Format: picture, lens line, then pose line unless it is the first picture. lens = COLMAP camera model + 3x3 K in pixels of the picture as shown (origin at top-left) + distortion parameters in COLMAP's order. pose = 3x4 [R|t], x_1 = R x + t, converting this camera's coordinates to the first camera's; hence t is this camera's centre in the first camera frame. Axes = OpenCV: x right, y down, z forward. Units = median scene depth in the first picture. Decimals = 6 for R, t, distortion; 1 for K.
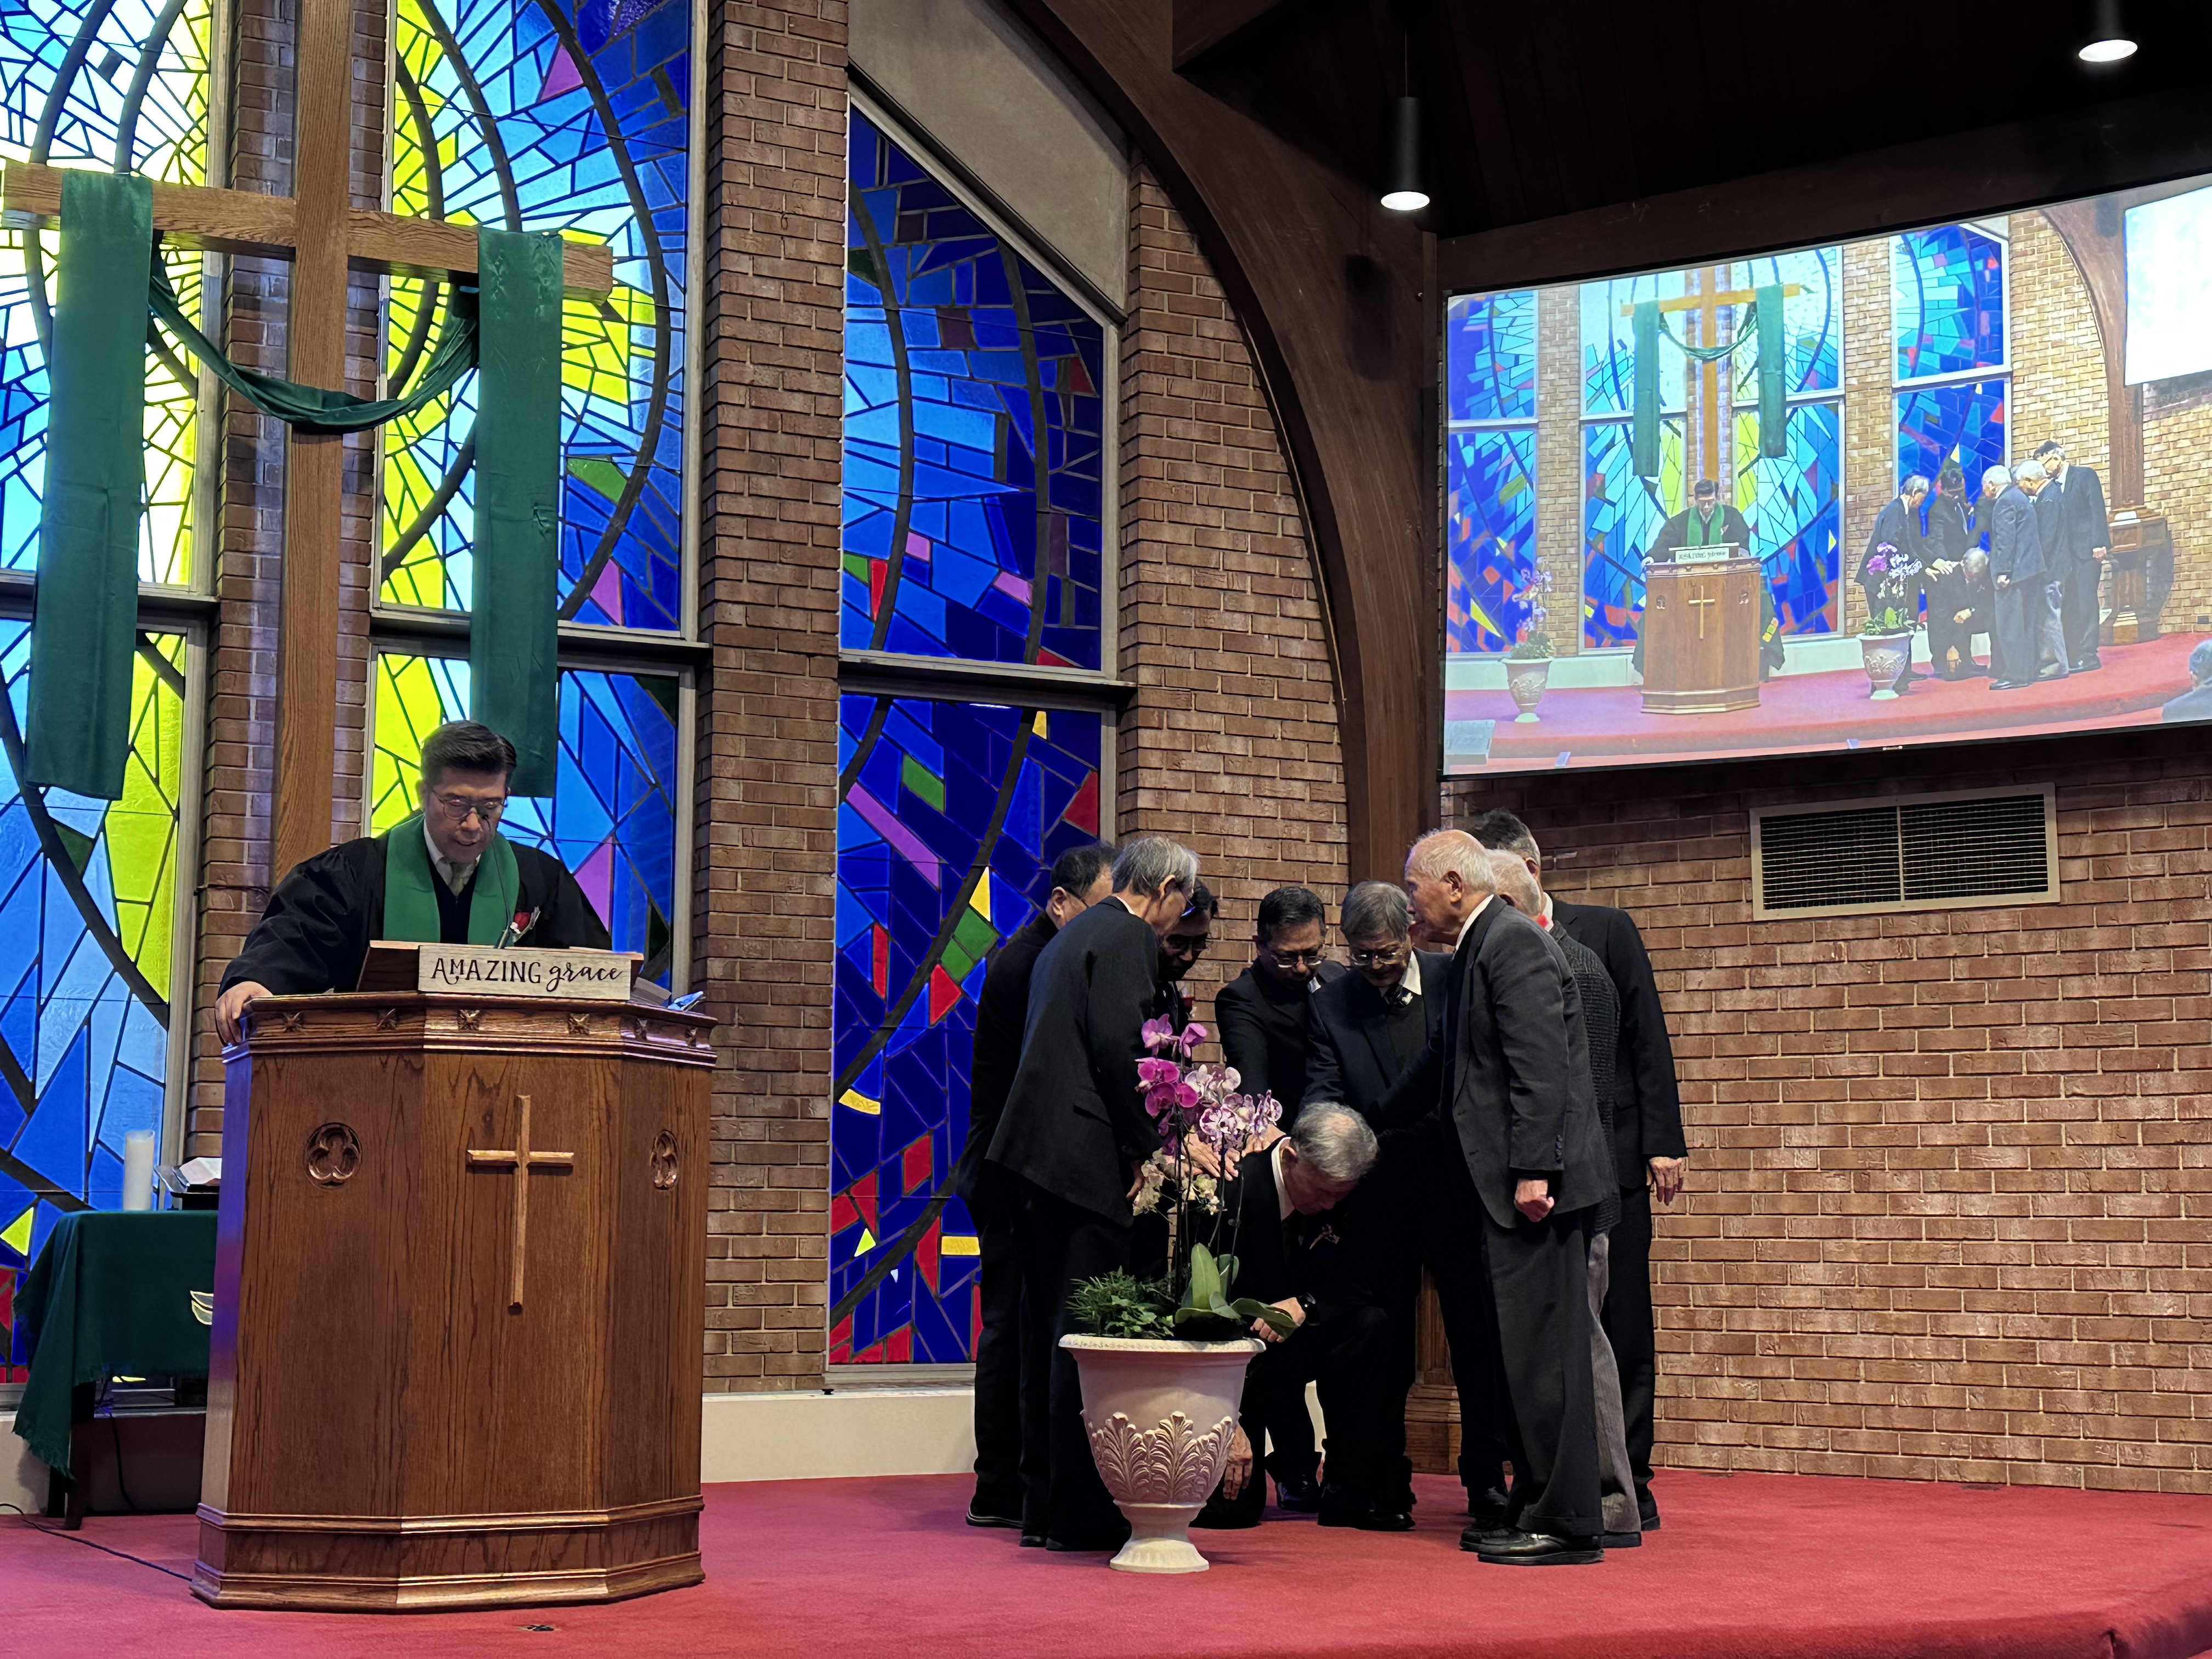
lens RADIAL K [[3007.1, 0, 1106.8], [0, 3007.1, 846.5], [0, 0, 1]] dist [0.179741, -0.269288]
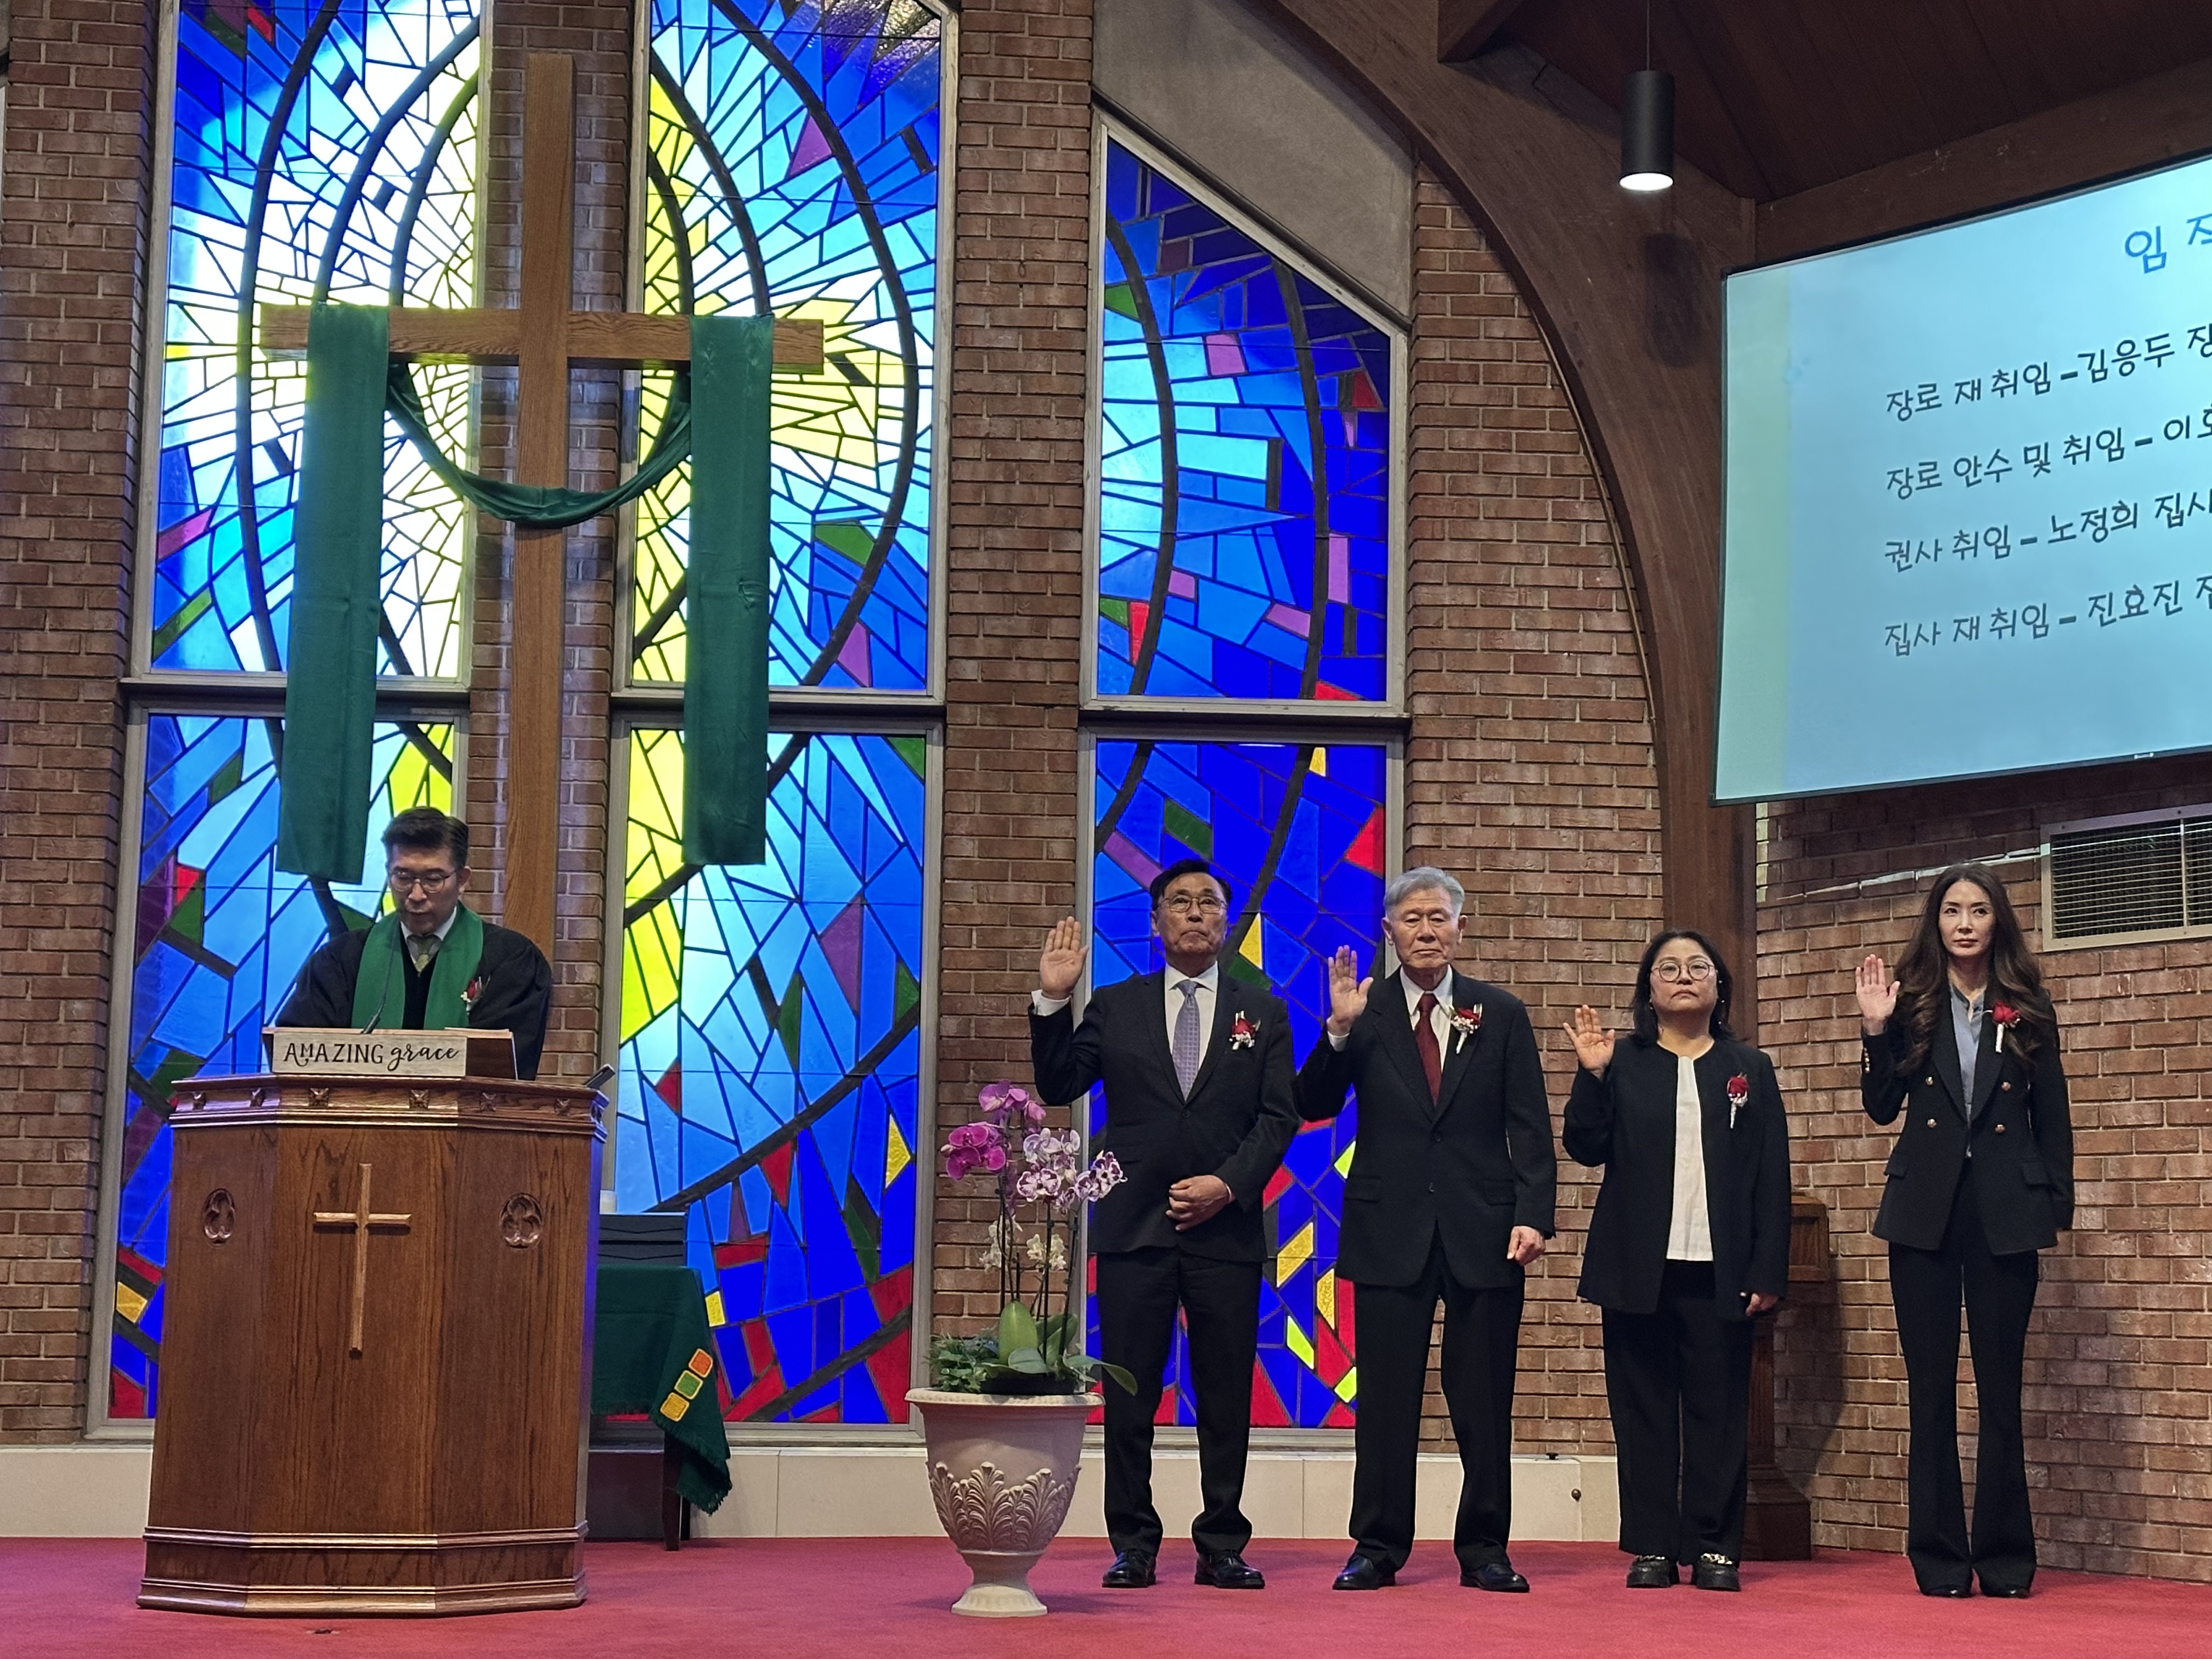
lens RADIAL K [[3628.6, 0, 1132.8], [0, 3628.6, 842.6], [0, 0, 1]] dist [0.146374, -0.003399]
pose [[0.933889, -0.035164, -0.355830, 0.351087], [0.036224, 0.999337, -0.003688, -0.013486], [0.355724, -0.009446, 0.934543, -0.102466]]
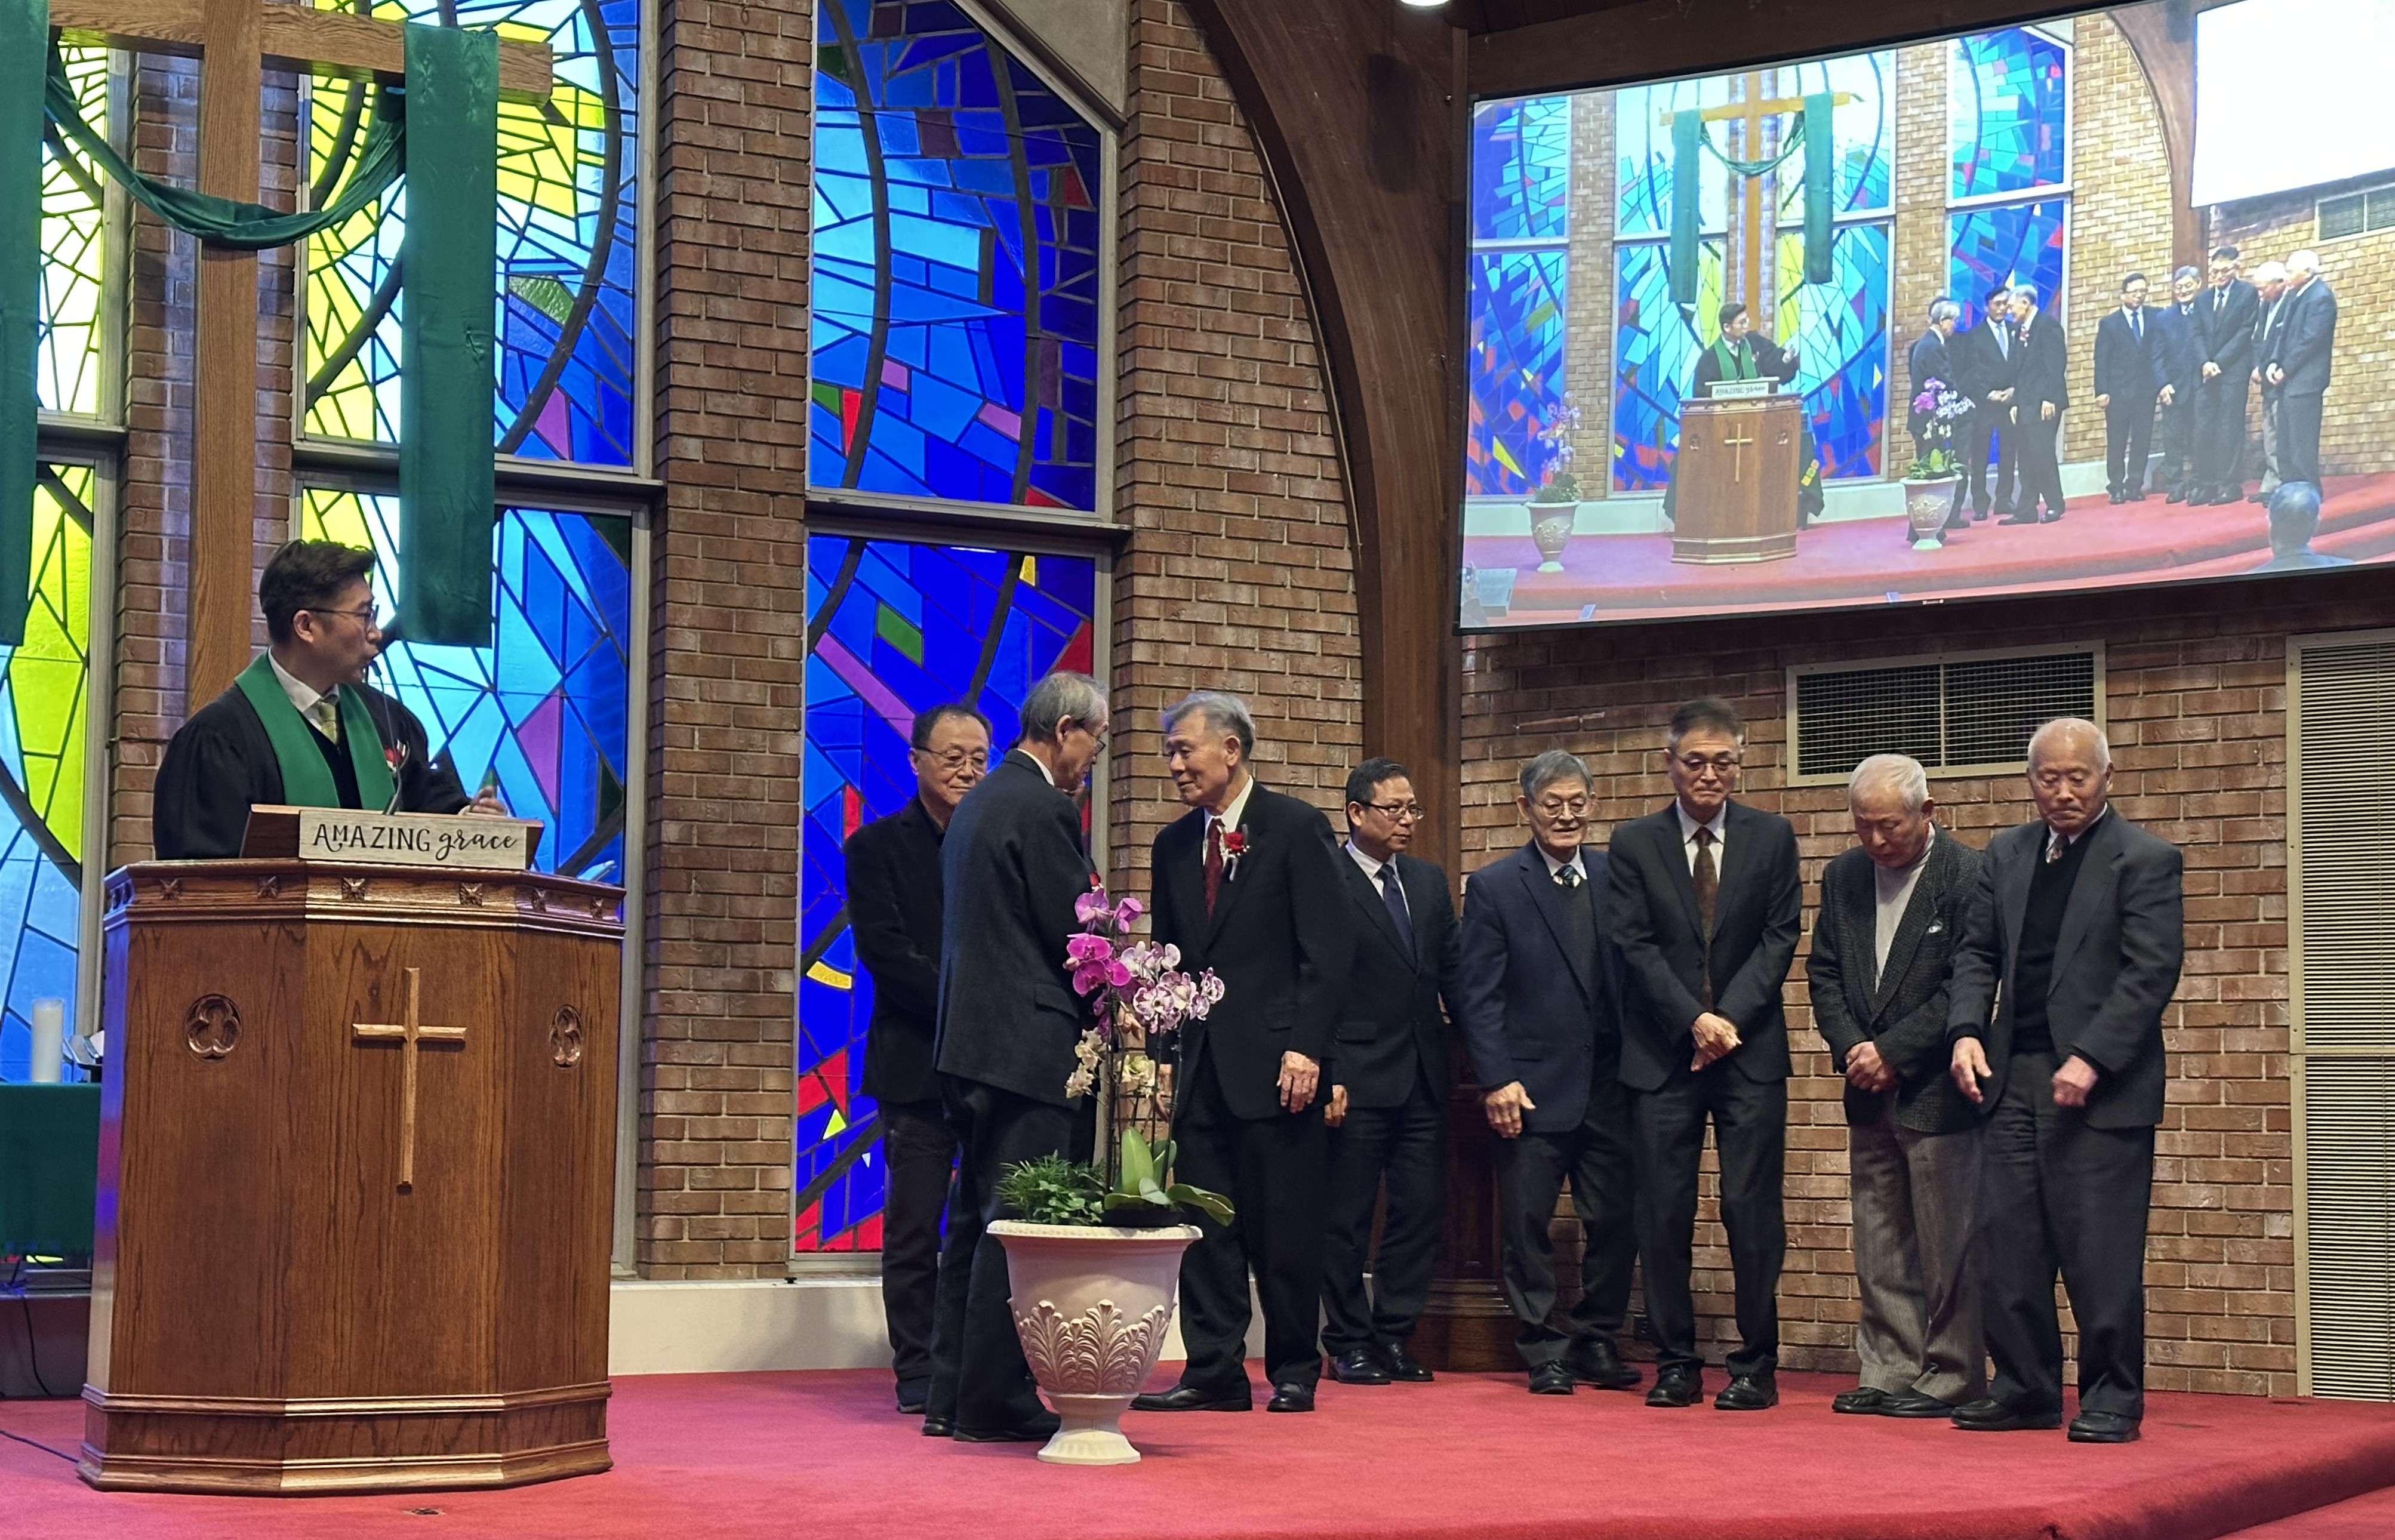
lens RADIAL K [[3359.3, 0, 1187.8], [0, 3359.3, 894.6], [0, 0, 1]] dist [0.186145, -0.315188]
pose [[0.999939, 0.006785, -0.008704, 0.038758], [-0.006238, 0.998090, 0.061457, -0.005264], [0.009104, -0.061399, 0.998072, -0.040986]]
